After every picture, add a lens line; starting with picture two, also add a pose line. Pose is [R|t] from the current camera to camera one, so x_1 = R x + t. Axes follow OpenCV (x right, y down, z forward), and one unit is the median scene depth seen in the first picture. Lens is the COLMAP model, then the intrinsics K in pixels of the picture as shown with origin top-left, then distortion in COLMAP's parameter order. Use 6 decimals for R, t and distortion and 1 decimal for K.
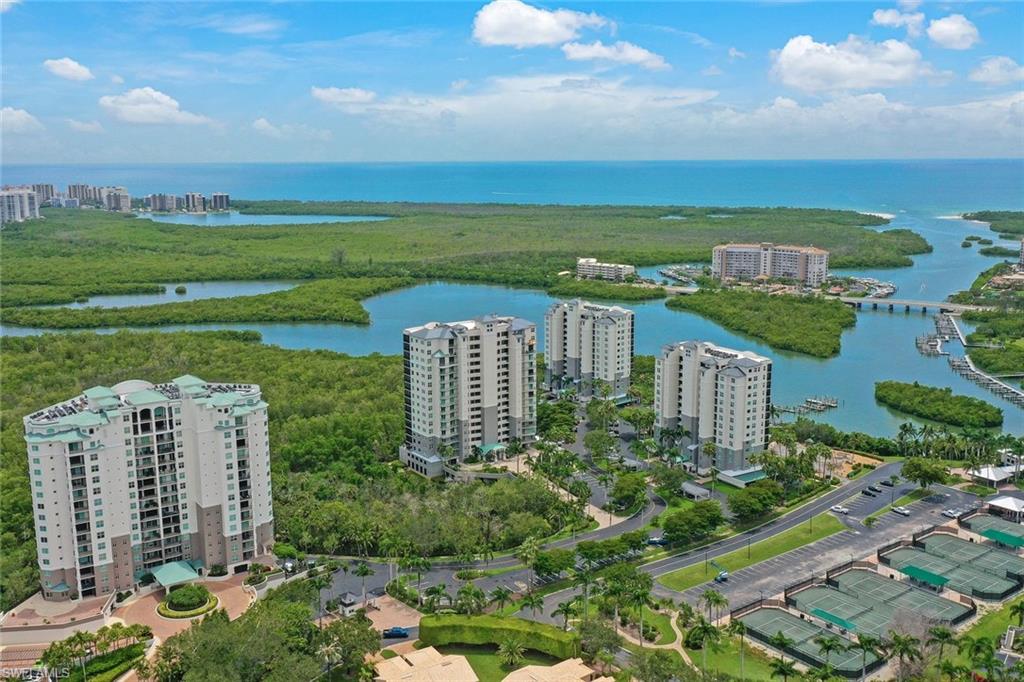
lens RADIAL K [[1007.7, 0, 512.0], [0, 1007.7, 341.0], [0, 0, 1]] dist [0.002293, 0.007984]
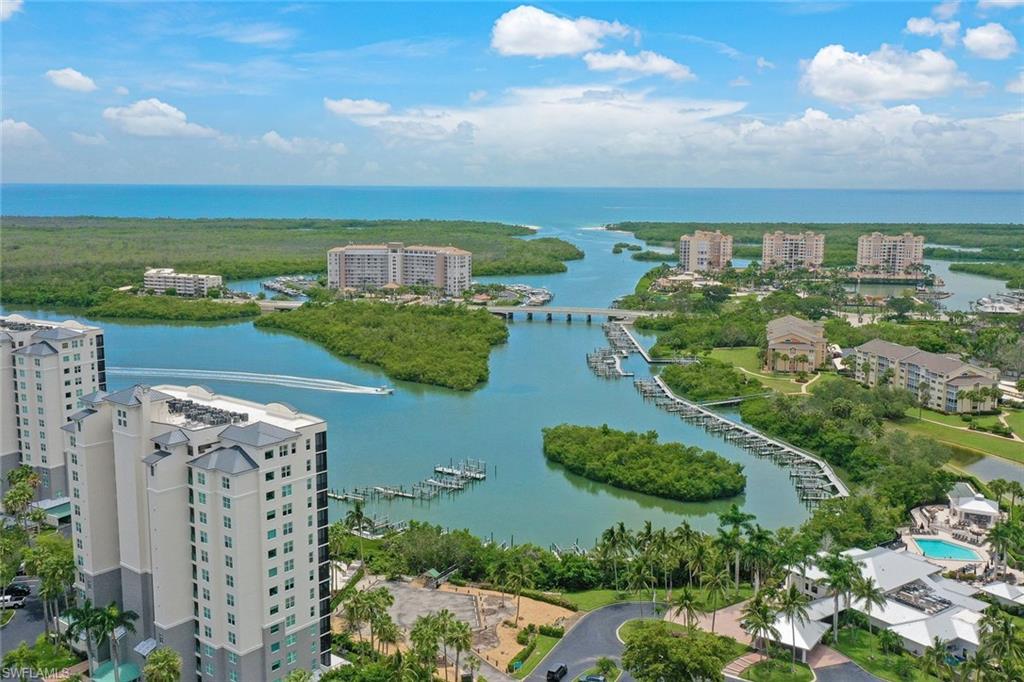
lens RADIAL K [[416.2, 0, 512.7], [0, 416.2, 344.3], [0, 0, 1]] dist [0.003910, 0.000257]
pose [[0.940459, -0.037877, 0.337791, 0.237723], [0.051298, 0.998206, -0.030889, -0.003908], [-0.336015, 0.046378, 0.940714, 0.701670]]
